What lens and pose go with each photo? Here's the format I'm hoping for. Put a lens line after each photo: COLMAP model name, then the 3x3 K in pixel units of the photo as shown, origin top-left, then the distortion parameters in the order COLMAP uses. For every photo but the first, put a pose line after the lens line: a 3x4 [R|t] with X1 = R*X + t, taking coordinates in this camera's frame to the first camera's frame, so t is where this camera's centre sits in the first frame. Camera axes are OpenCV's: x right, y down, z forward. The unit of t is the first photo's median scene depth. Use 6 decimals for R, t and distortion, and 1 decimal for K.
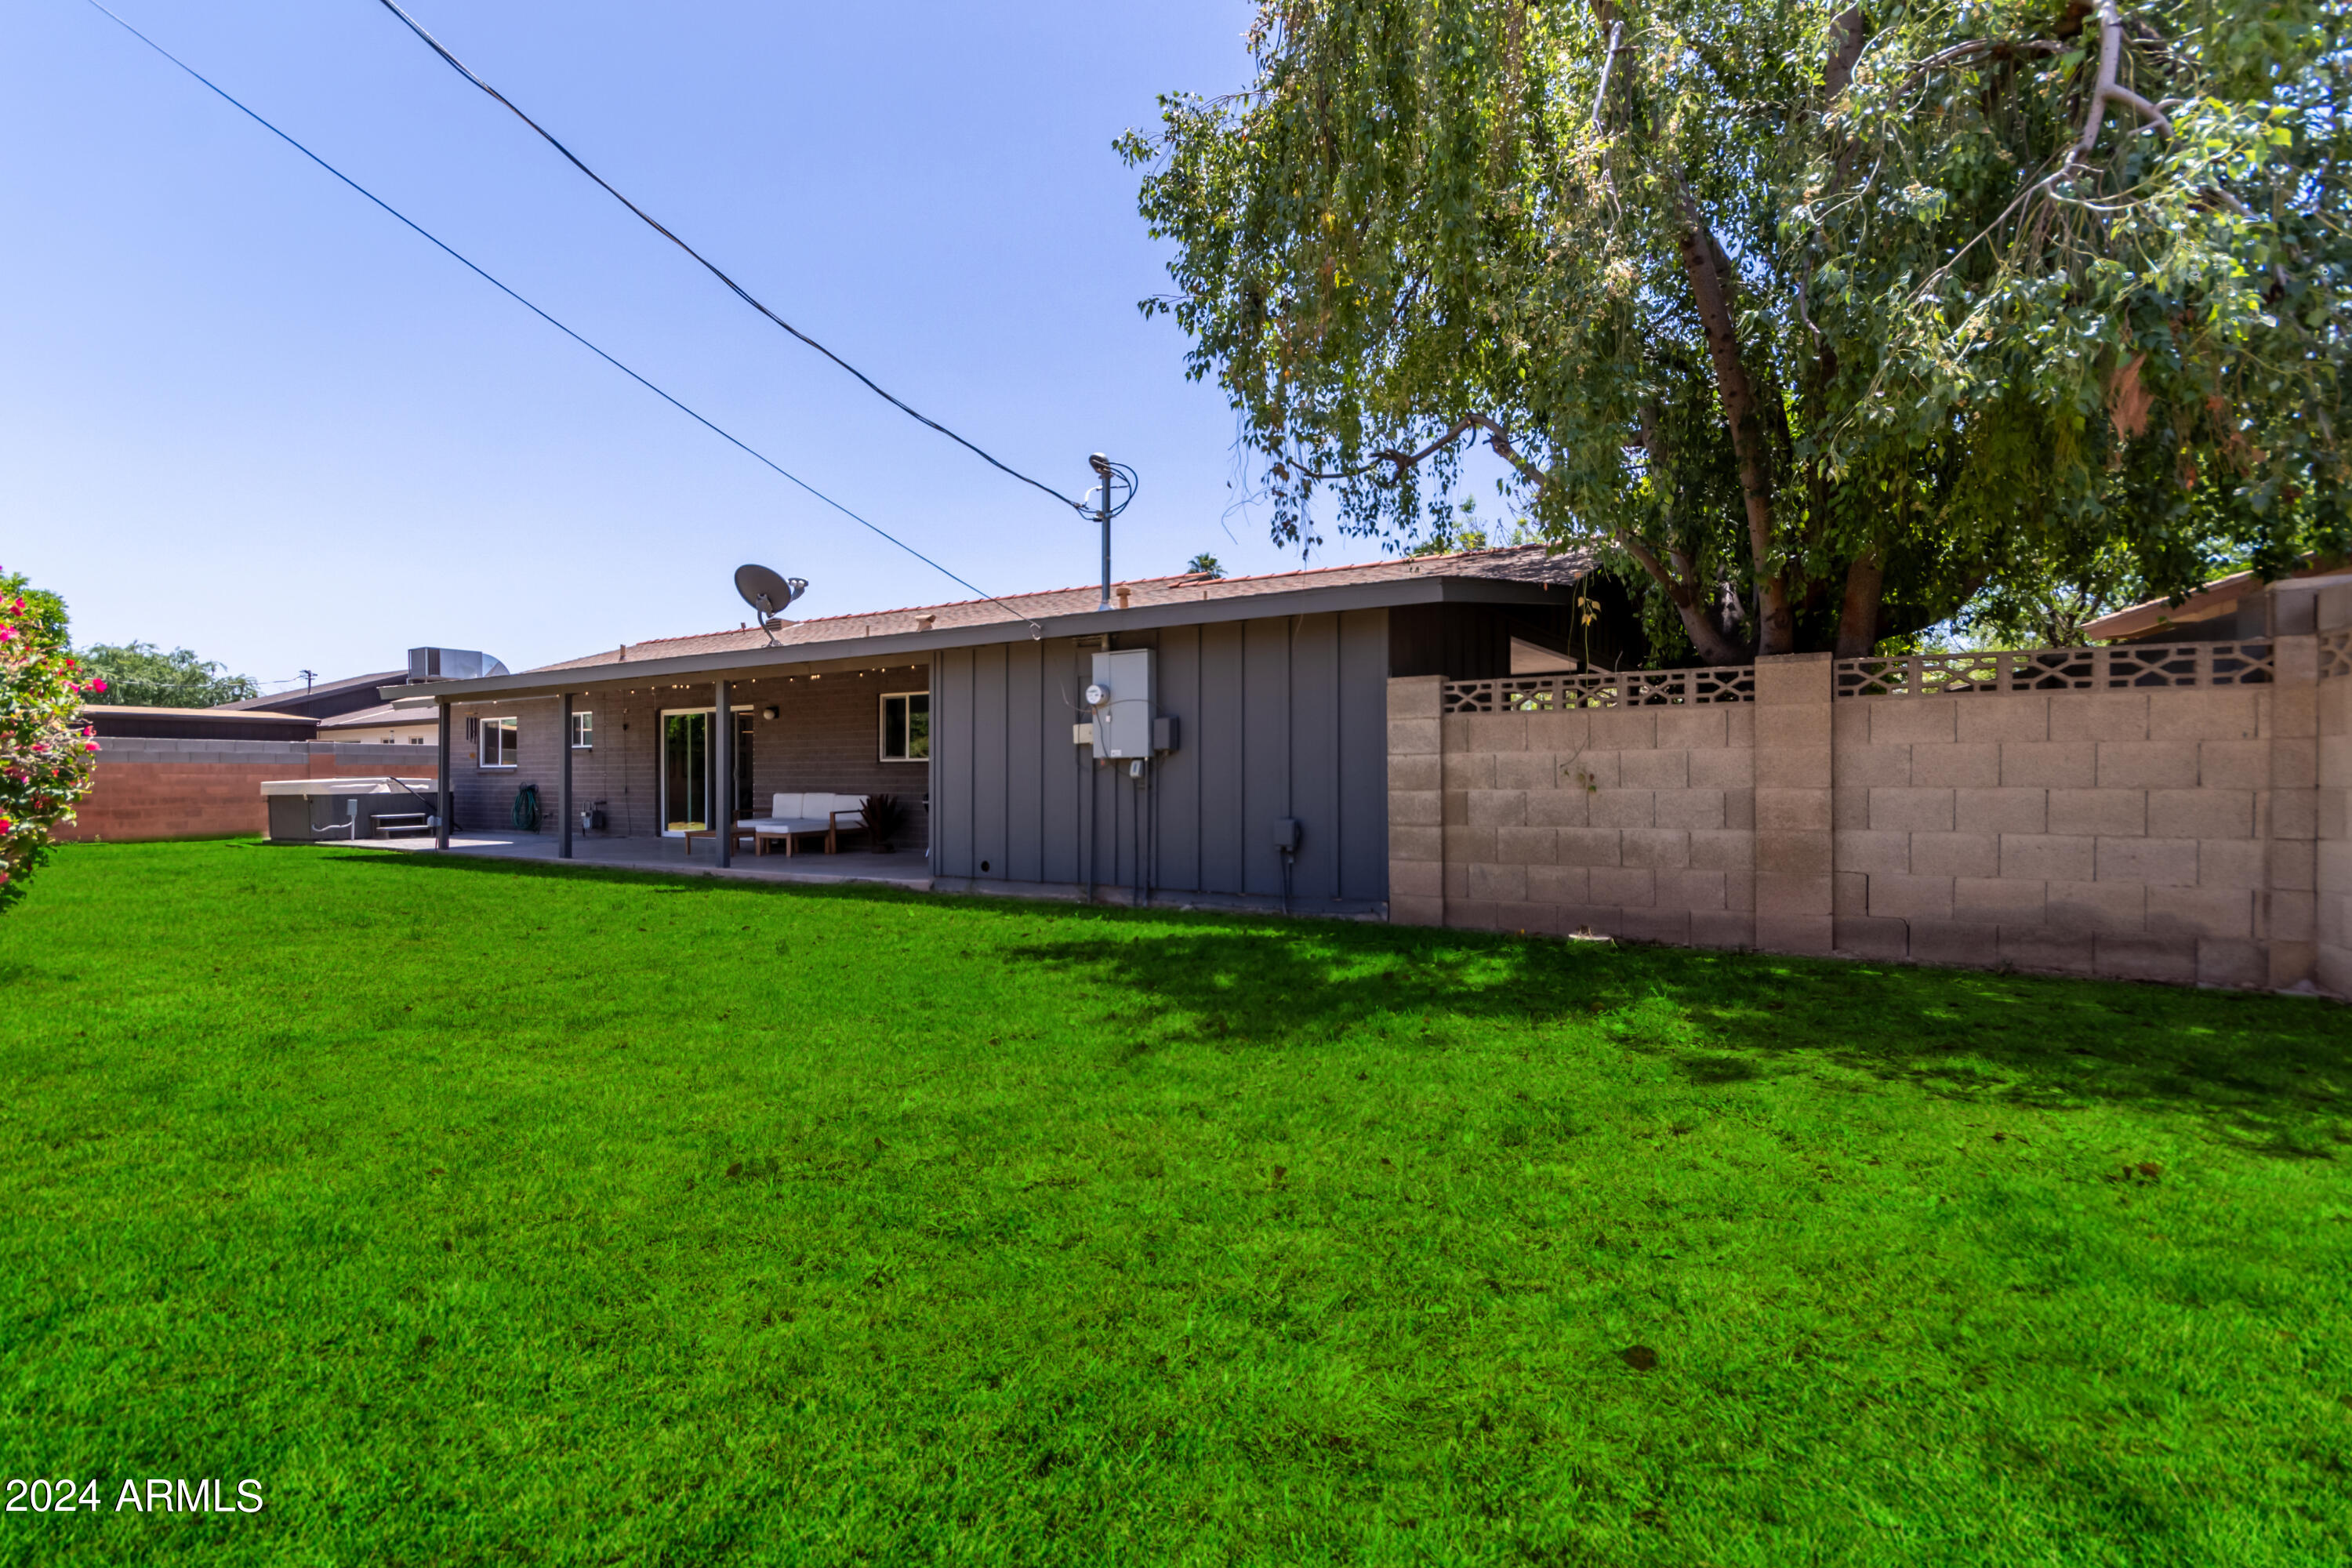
lens RADIAL K [[1085.8, 0, 1161.6], [0, 1085.8, 796.2], [0, 0, 1]] dist [0.002780, 0.001736]
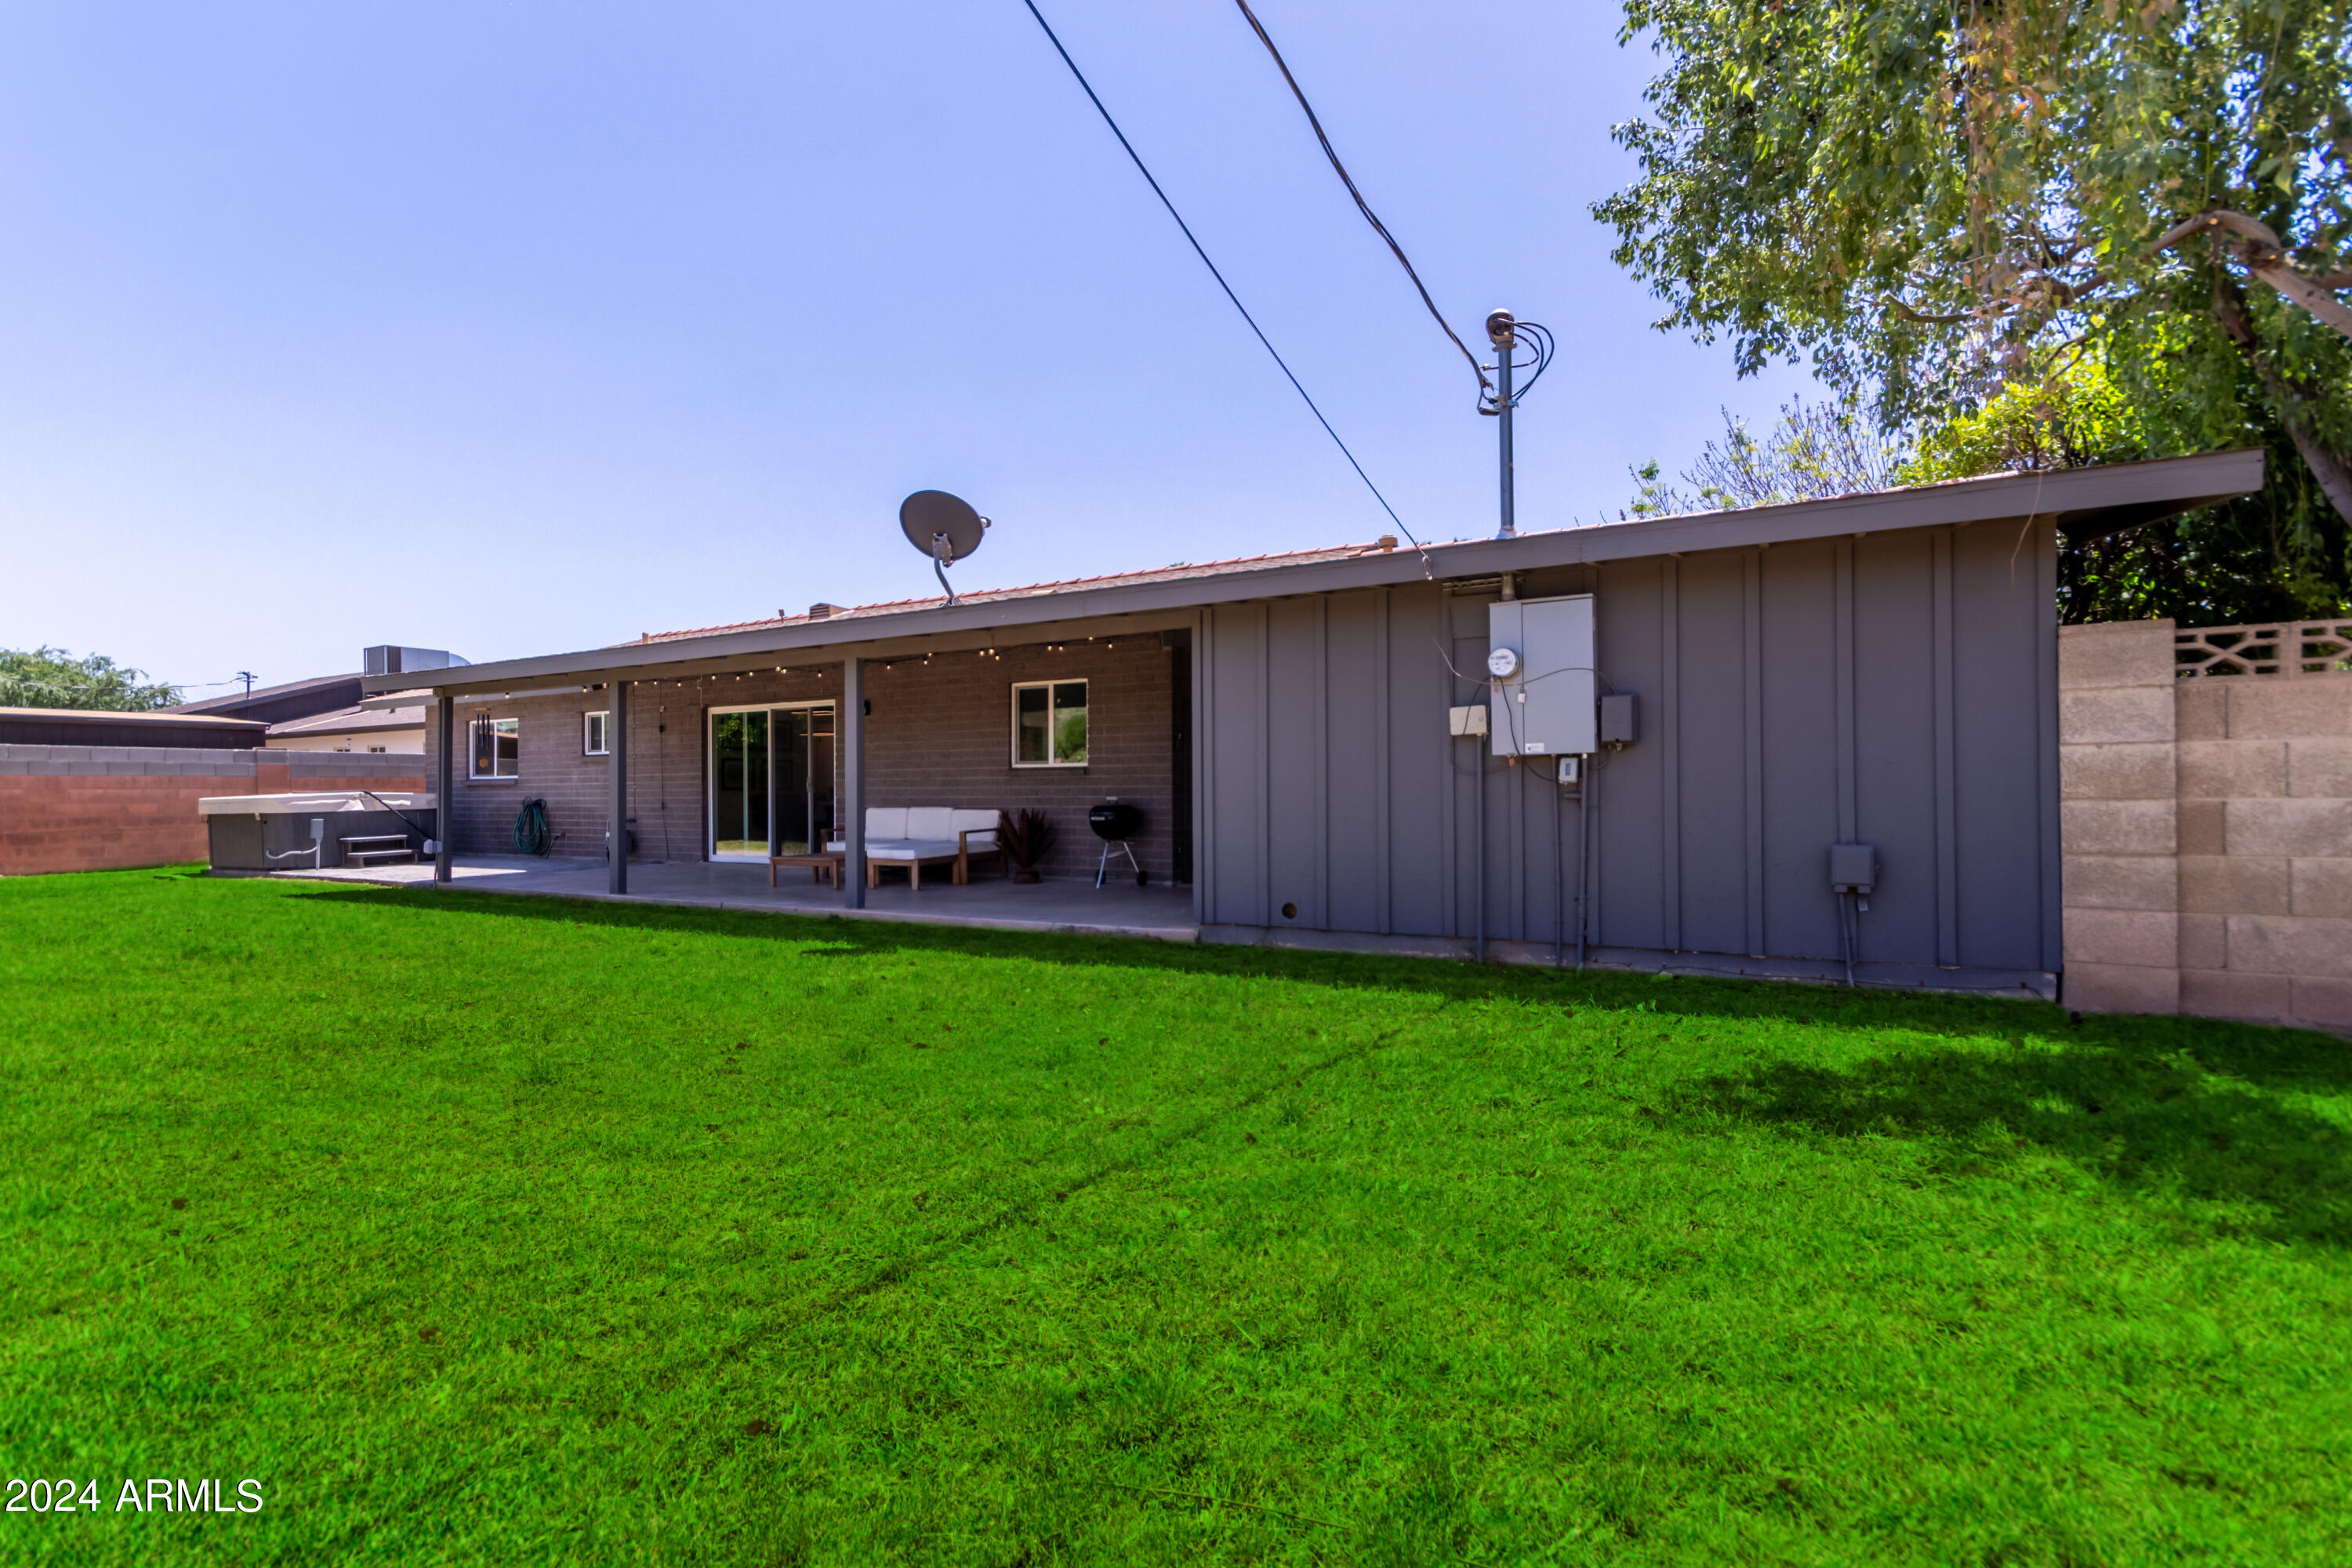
lens RADIAL K [[1085.8, 0, 1181.0], [0, 1085.8, 804.5], [0, 0, 1]] dist [0.002780, 0.001736]
pose [[0.998746, -0.007120, 0.049557, -0.179221], [0.007173, 0.999974, -0.000886, -0.003204], [-0.049550, 0.001241, 0.998771, 0.198451]]
